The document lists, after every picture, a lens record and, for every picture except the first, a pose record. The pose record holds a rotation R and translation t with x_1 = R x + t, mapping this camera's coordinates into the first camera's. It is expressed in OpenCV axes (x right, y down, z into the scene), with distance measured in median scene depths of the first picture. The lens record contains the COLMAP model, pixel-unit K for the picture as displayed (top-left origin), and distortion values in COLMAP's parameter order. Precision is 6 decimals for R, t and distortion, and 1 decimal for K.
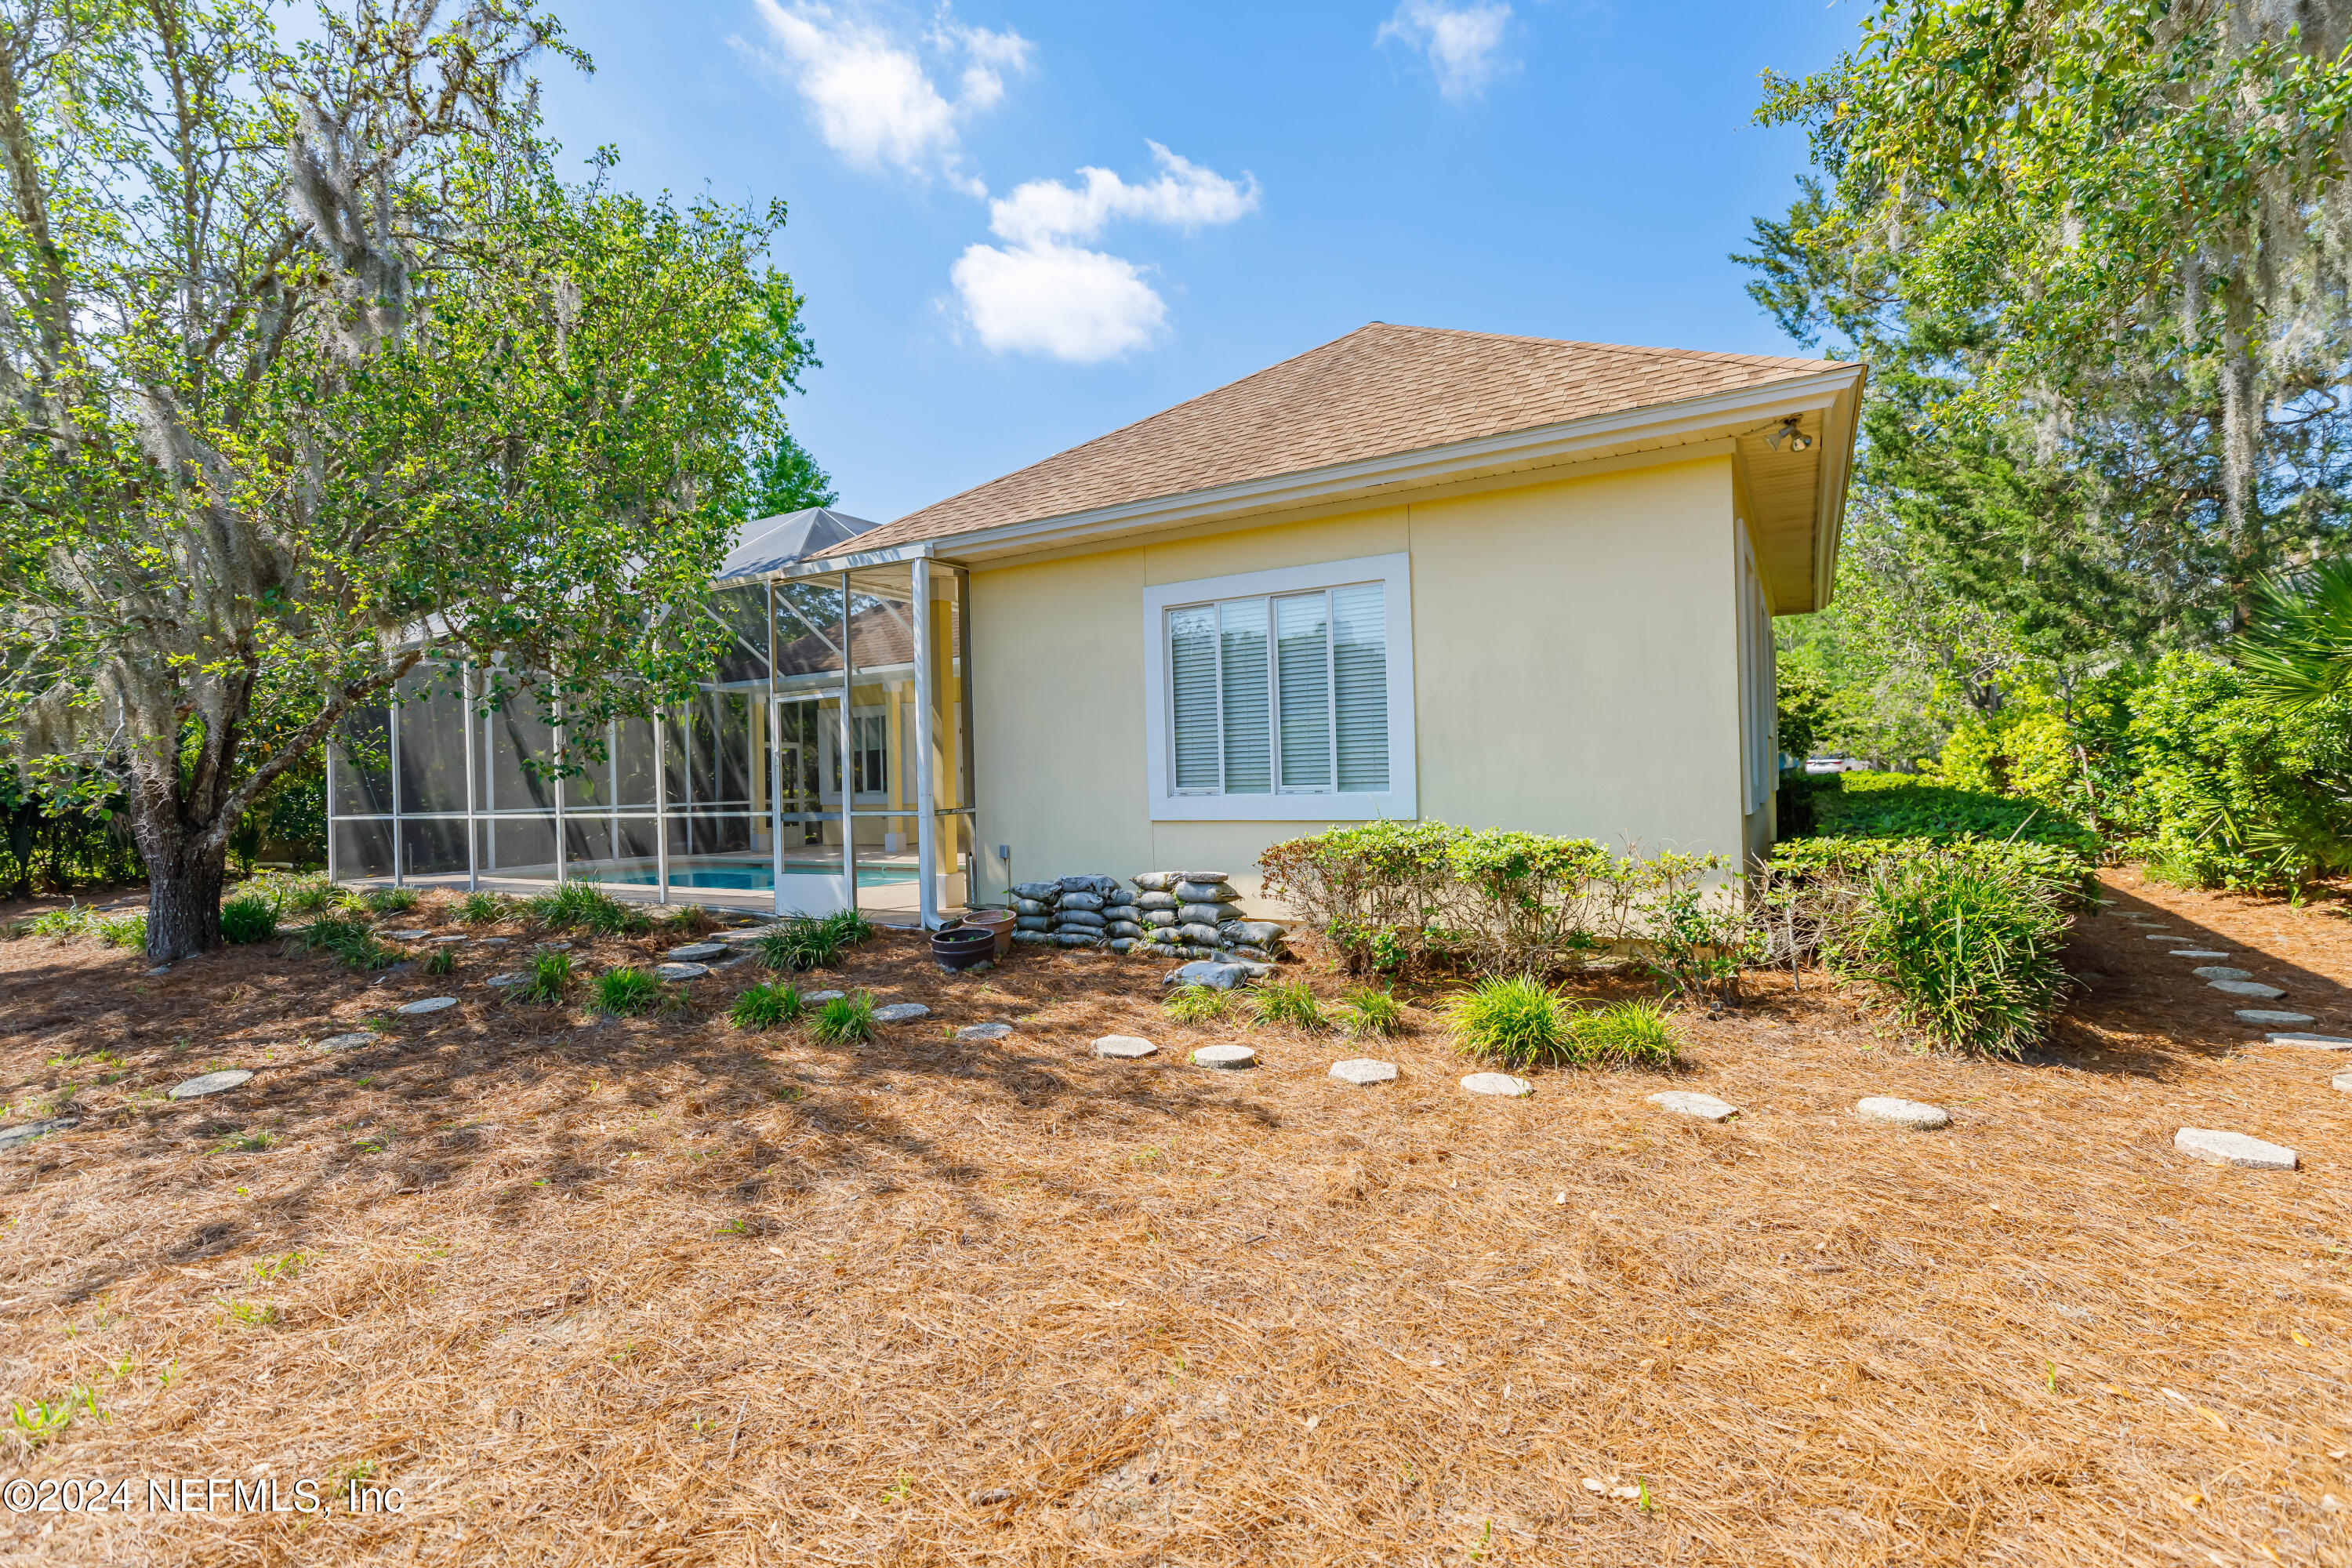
lens RADIAL K [[1107.3, 0, 1178.5], [0, 1107.3, 760.0], [0, 0, 1]] dist [-0.003751, -0.000478]
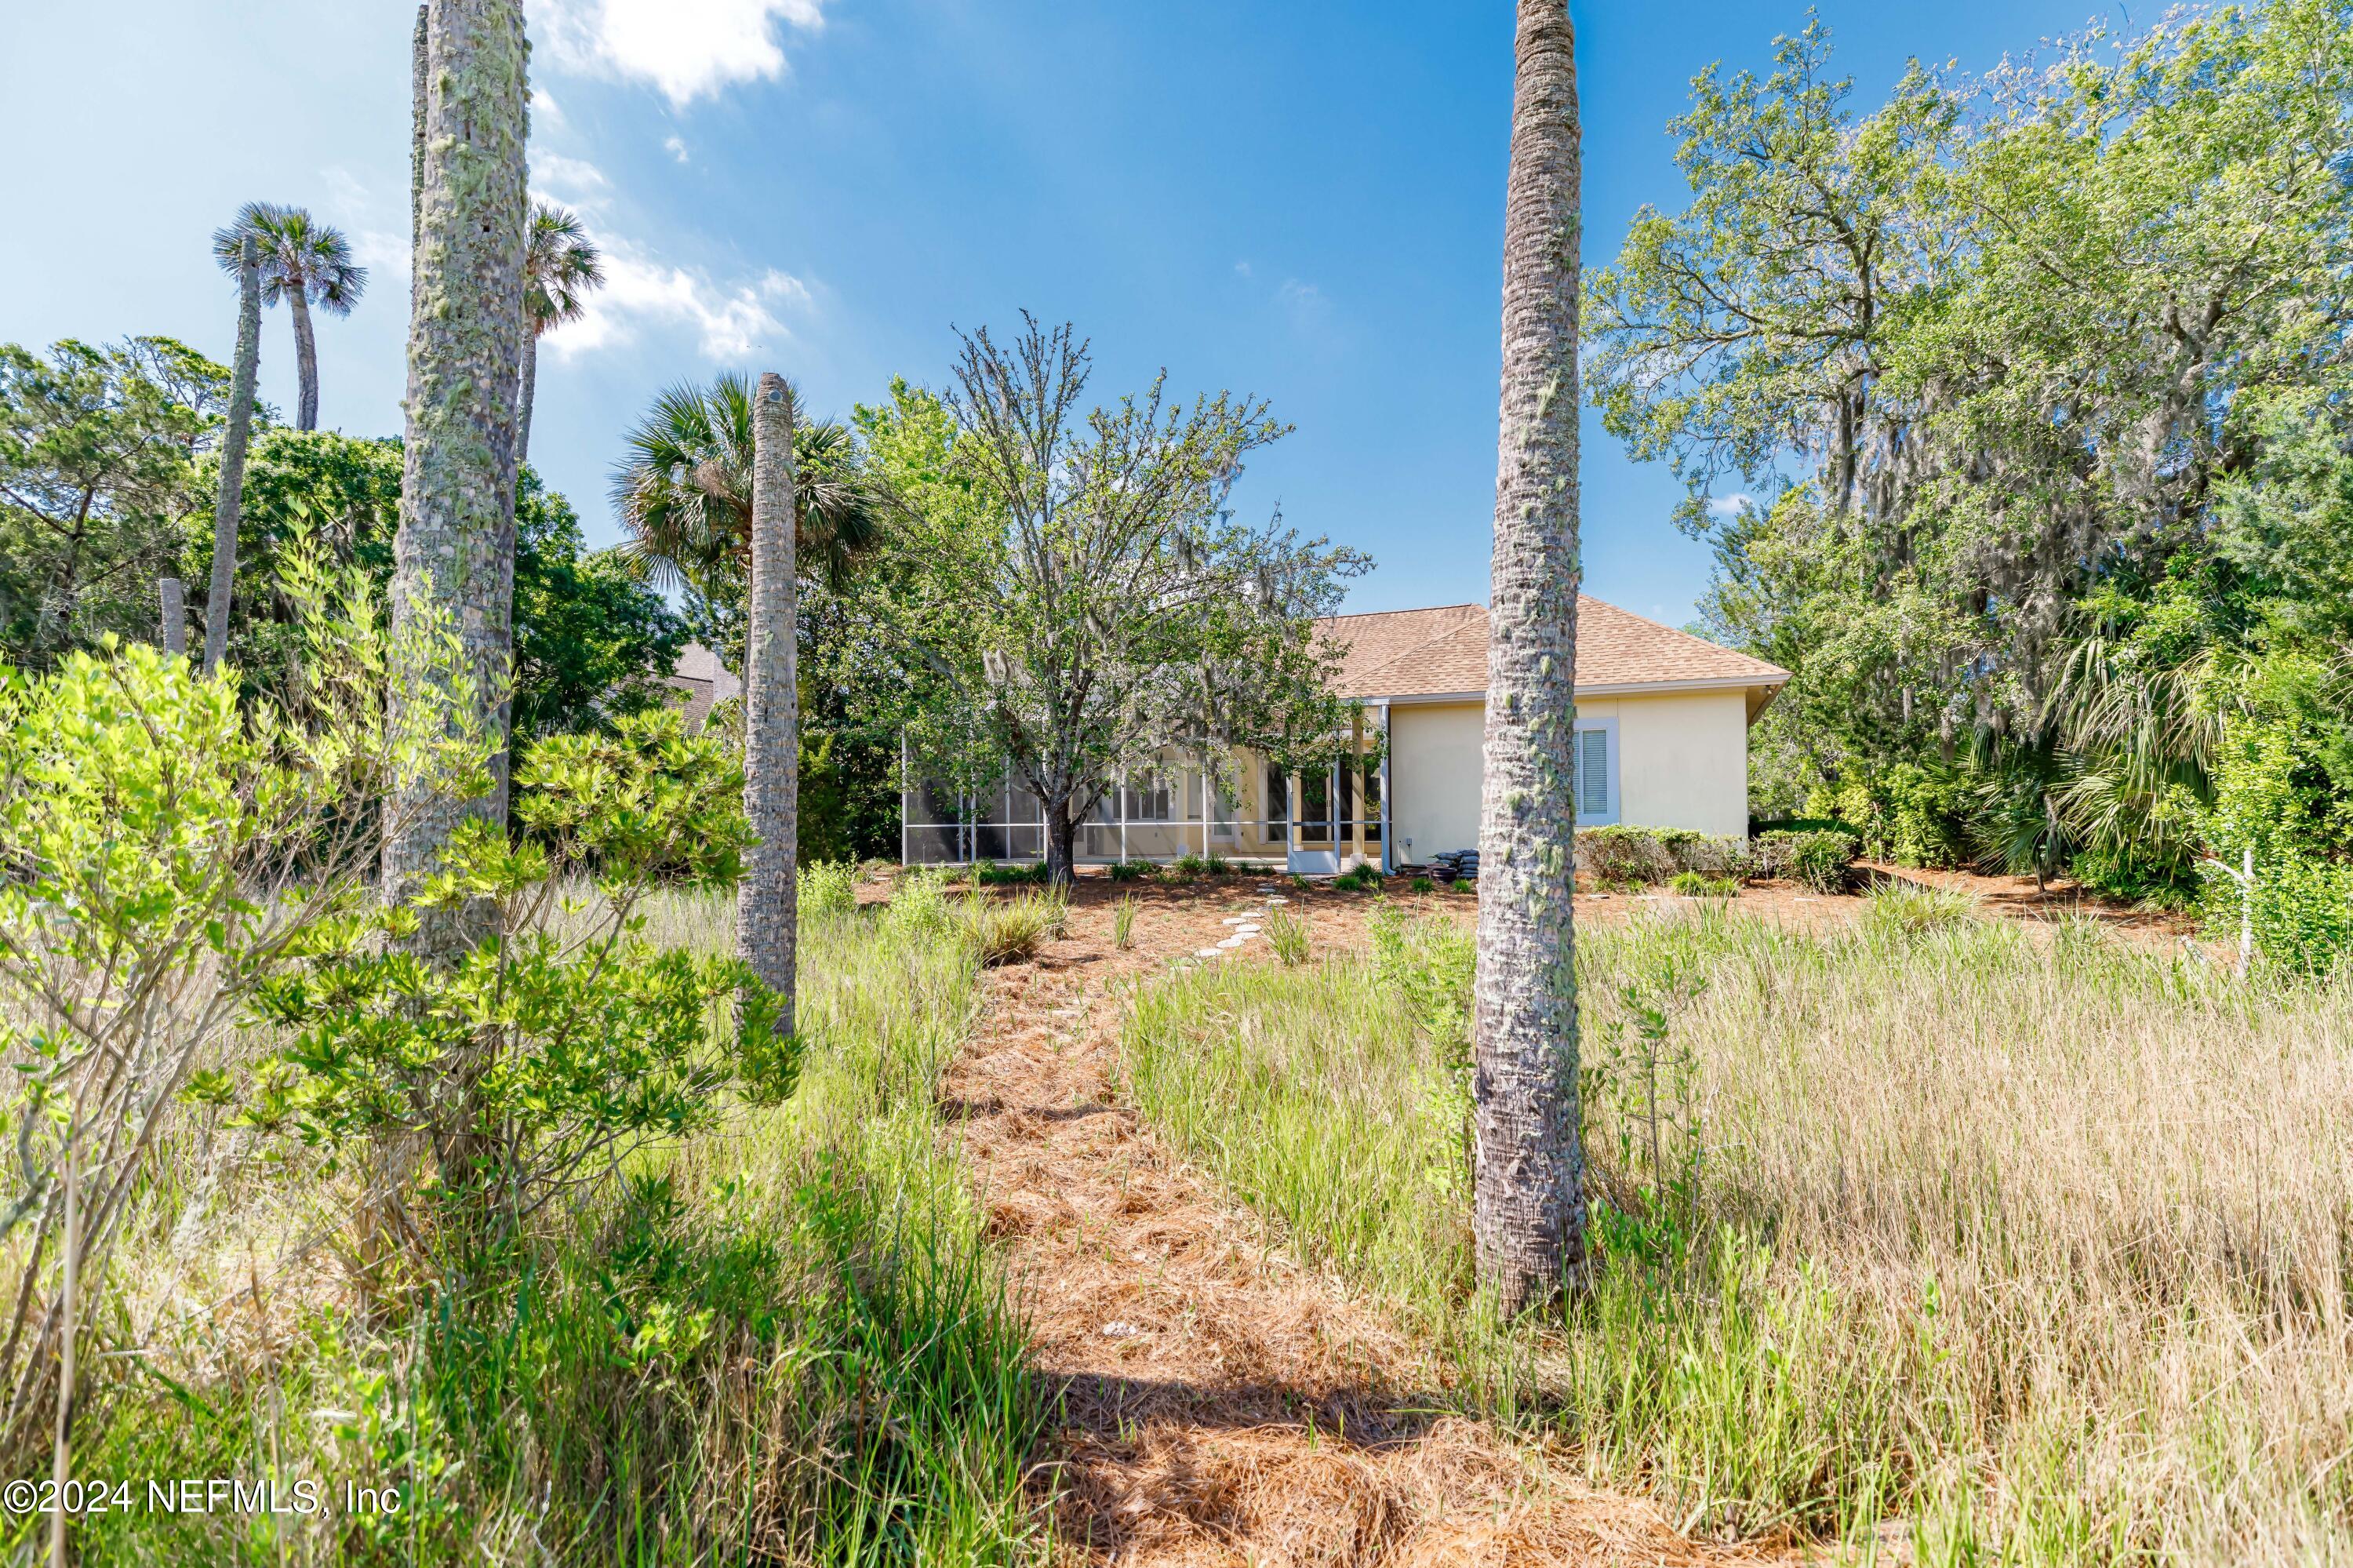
lens RADIAL K [[1058.2, 0, 1242.6], [0, 1058.2, 794.4], [0, 0, 1]] dist [-0.028408, -0.000025]
pose [[0.992713, 0.020551, 0.118739, -0.767260], [-0.019415, 0.999754, -0.010721, 0.022423], [-0.118930, 0.008338, 0.992868, -1.060413]]
